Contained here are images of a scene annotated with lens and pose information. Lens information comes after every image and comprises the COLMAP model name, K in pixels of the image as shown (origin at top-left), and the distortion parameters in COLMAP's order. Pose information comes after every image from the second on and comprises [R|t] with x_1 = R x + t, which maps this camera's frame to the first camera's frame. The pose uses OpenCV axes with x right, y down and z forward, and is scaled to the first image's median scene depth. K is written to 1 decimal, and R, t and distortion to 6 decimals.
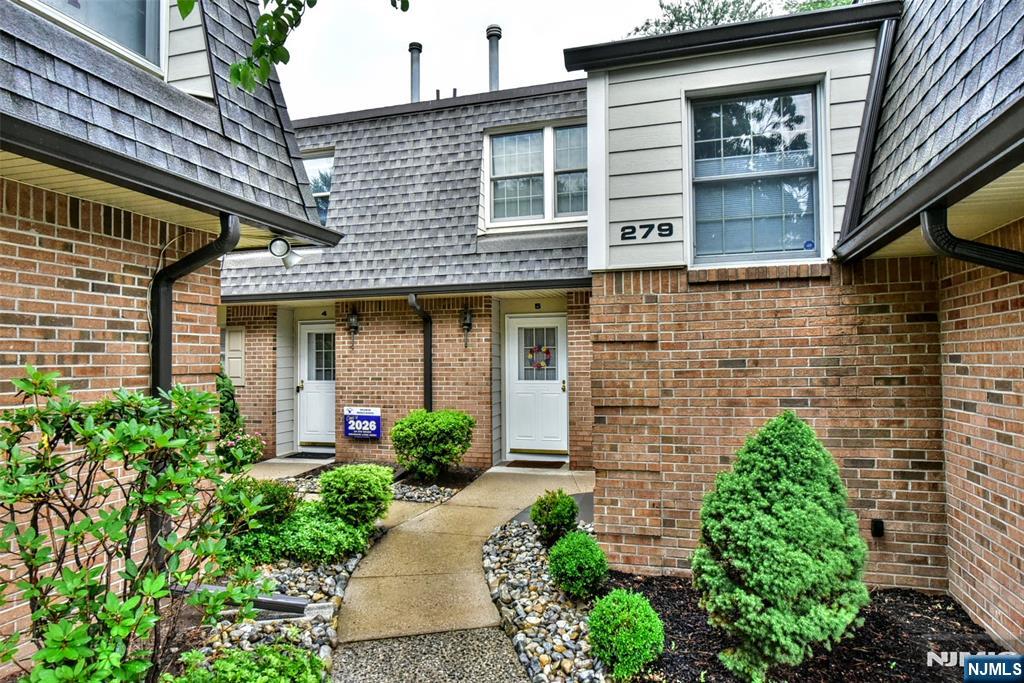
lens RADIAL K [[669.7, 0, 512.0], [0, 669.7, 341.5], [0, 0, 1]] dist [-0.000106, 0.001880]
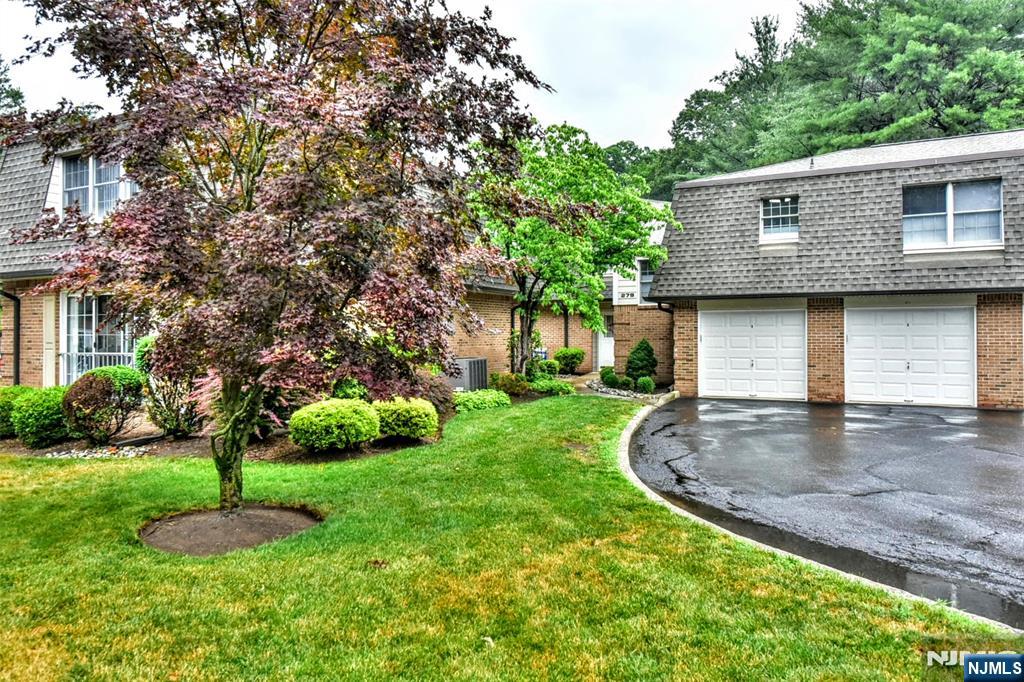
lens RADIAL K [[672.1, 0, 504.8], [0, 672.1, 335.7], [0, 0, 1]] dist [0.001108, -0.000348]
pose [[0.983049, 0.009424, -0.183099, 0.122753], [-0.003659, 0.999488, 0.031797, -0.029291], [0.183305, -0.030588, 0.982580, -1.688883]]
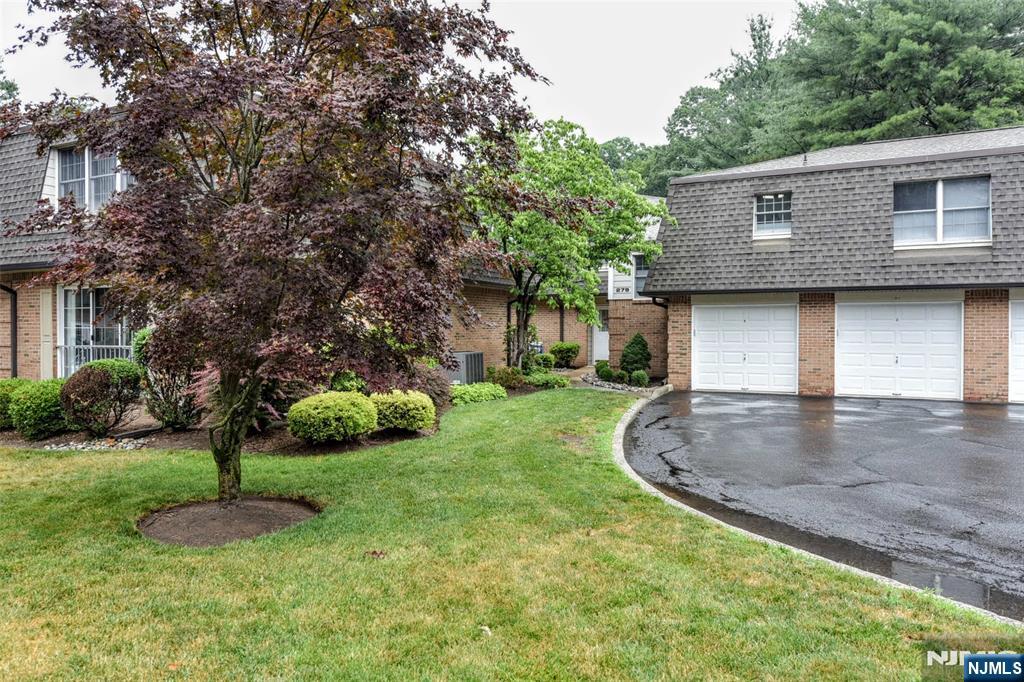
lens RADIAL K [[669.7, 0, 512.0], [0, 669.7, 341.0], [0, 0, 1]] dist [-0.000106, 0.001880]
pose [[0.985468, 0.015006, -0.169195, 0.130708], [-0.006499, 0.998692, 0.050719, -0.034234], [0.169735, -0.048882, 0.984277, -1.705269]]
